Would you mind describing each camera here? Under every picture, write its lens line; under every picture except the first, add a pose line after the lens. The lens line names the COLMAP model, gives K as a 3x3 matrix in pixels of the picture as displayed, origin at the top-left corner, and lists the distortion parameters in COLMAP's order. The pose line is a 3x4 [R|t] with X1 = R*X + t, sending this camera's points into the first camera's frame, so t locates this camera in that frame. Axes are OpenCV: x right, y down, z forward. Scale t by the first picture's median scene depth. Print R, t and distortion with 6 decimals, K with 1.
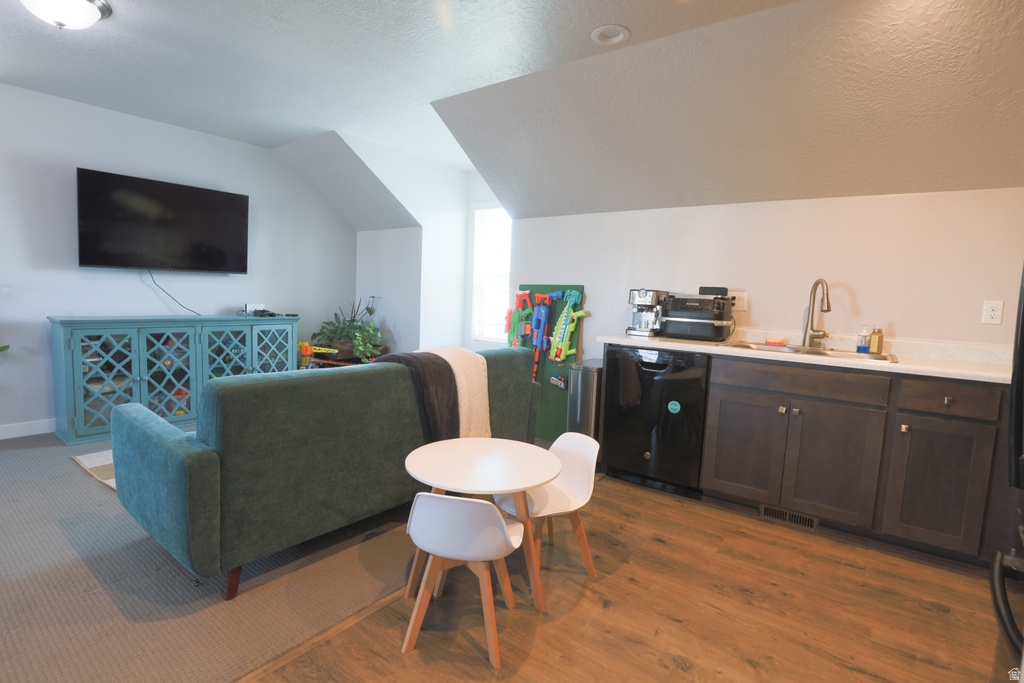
lens RADIAL K [[496.0, 0, 514.6], [0, 496.0, 341.7], [0, 0, 1]] dist [-0.038793, 0.009173]
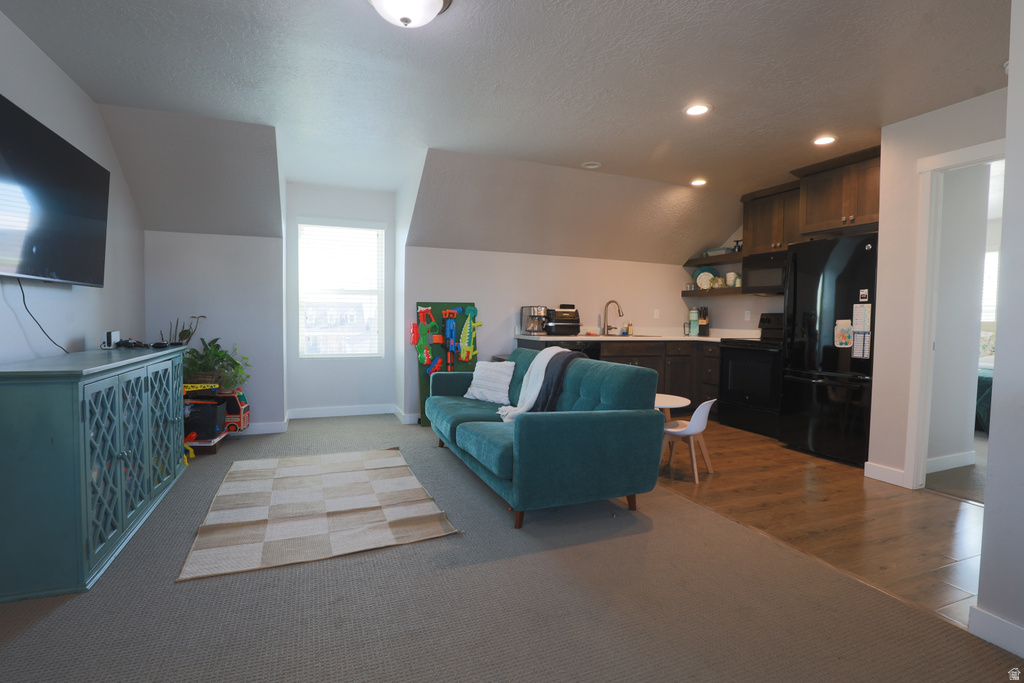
lens RADIAL K [[496.0, 0, 514.6], [0, 496.0, 341.7], [0, 0, 1]] dist [-0.038793, 0.009173]
pose [[0.517127, -0.074059, 0.852699, -0.954150], [0.086583, 0.995665, 0.033966, -0.044932], [-0.851518, 0.056265, 0.521297, 0.213041]]
